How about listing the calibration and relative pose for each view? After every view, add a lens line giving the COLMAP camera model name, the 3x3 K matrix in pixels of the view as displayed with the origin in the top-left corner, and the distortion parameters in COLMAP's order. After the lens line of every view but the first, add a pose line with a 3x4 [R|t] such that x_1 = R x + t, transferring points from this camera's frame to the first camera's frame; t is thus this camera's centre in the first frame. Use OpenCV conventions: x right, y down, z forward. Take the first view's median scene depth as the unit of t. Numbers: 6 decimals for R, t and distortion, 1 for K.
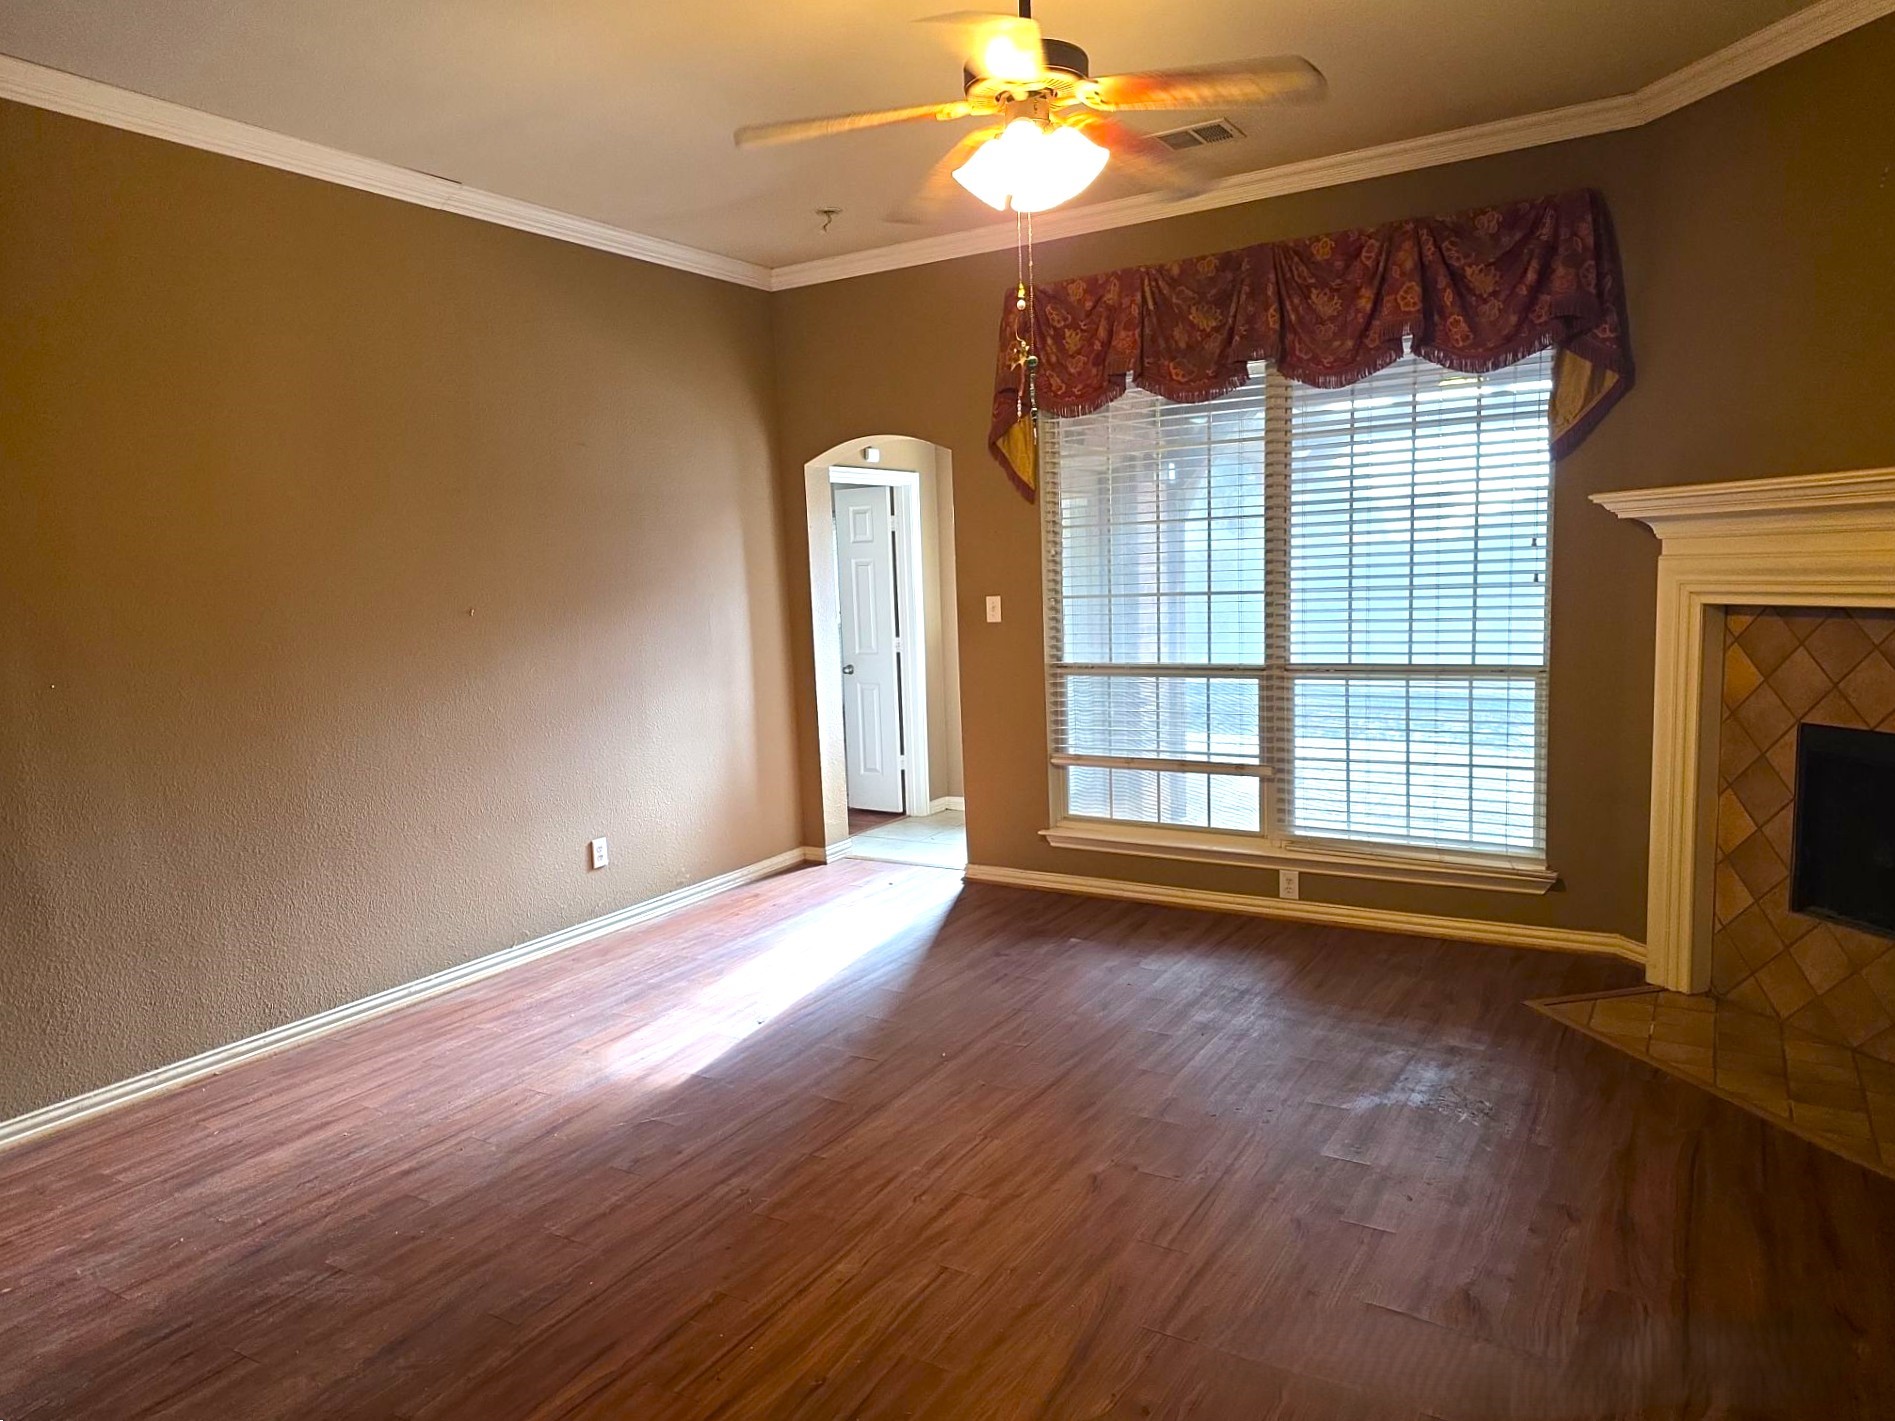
lens RADIAL K [[1239.3, 0, 947.9], [0, 1239.3, 712.9], [0, 0, 1]] dist [0.030683, -0.014406]
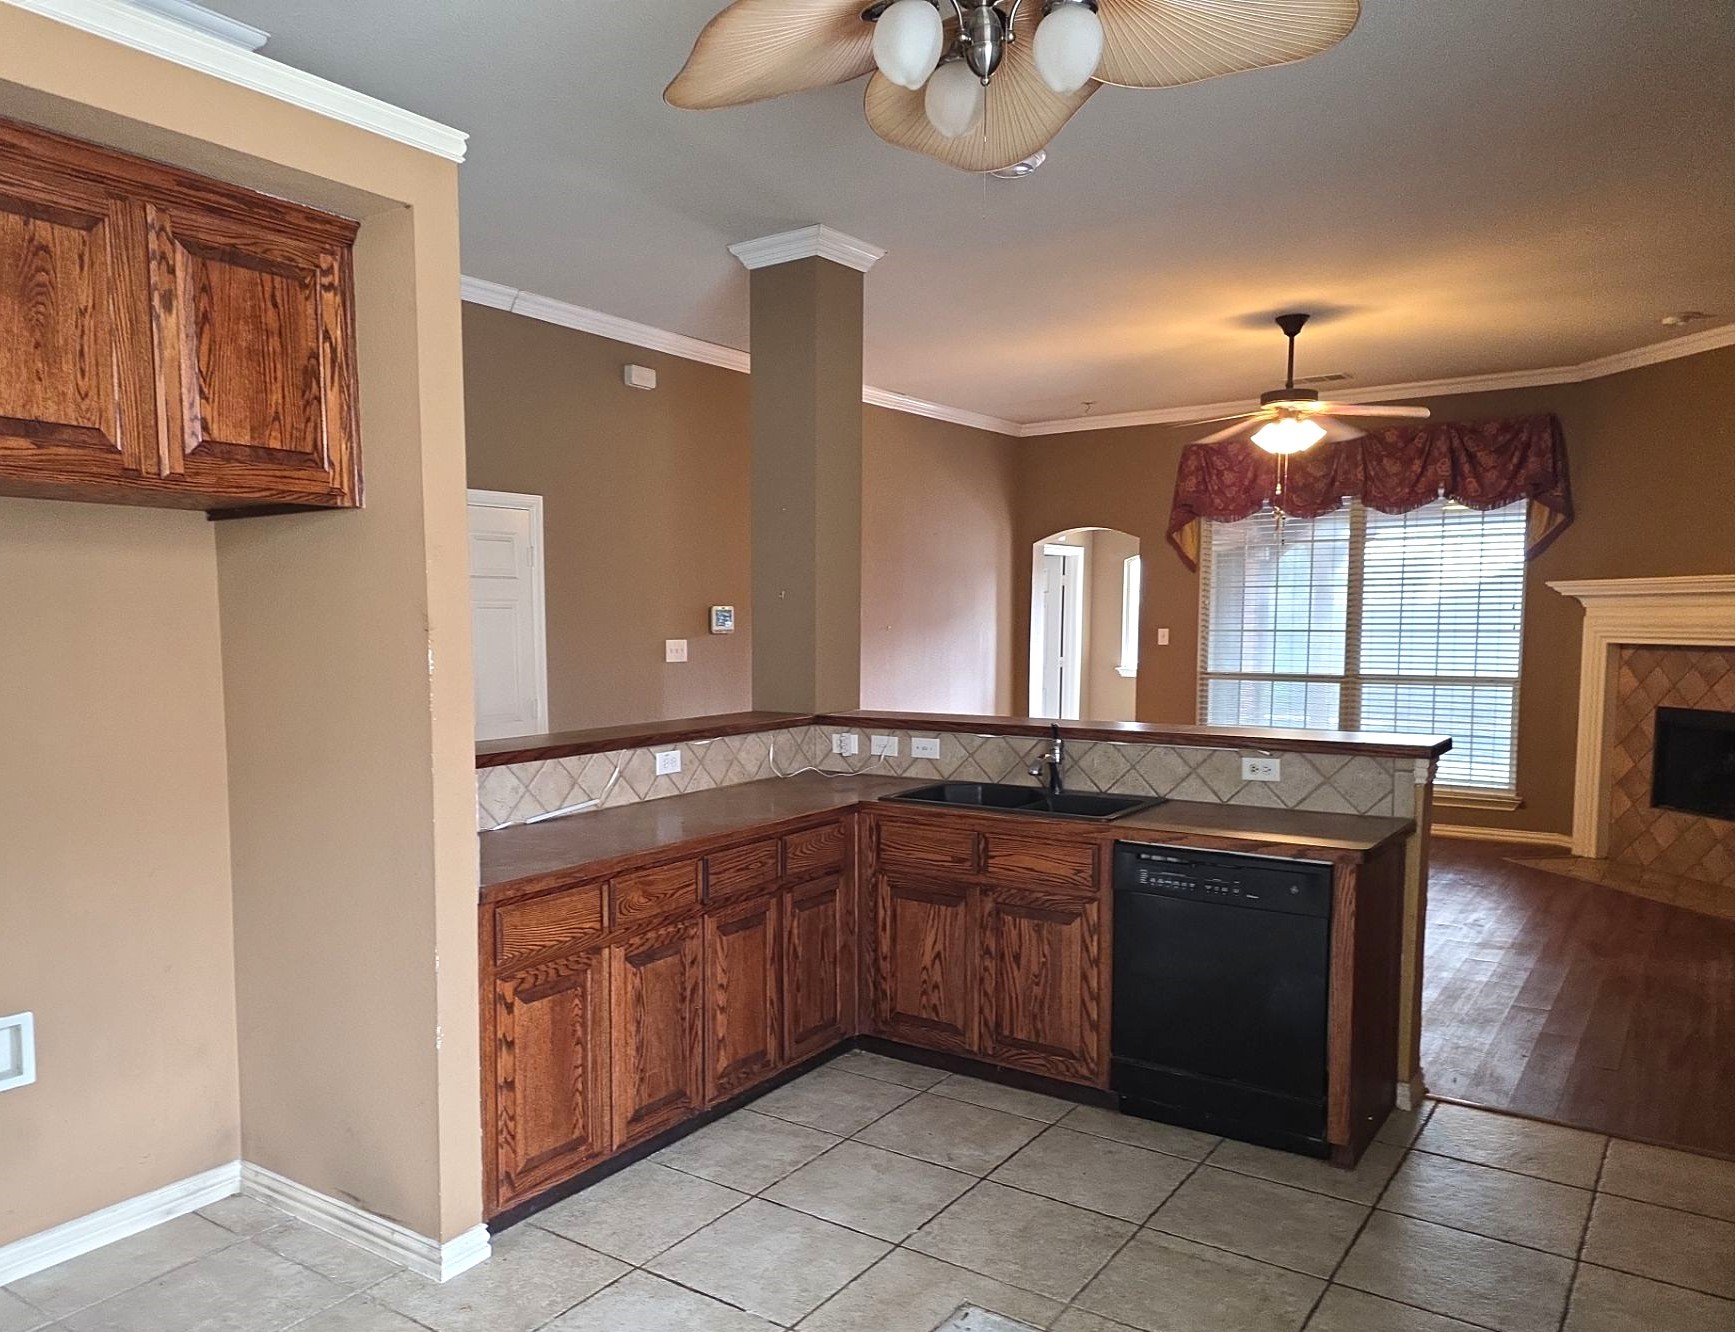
lens RADIAL K [[1274.1, 0, 737.5], [0, 1274.1, 727.6], [0, 0, 1]] dist [-0.032152, 0.021225]
pose [[0.993194, 0.041625, -0.108779, -0.411644], [-0.044546, 0.998705, -0.024559, 0.124054], [0.107616, 0.029238, 0.993763, -0.871171]]
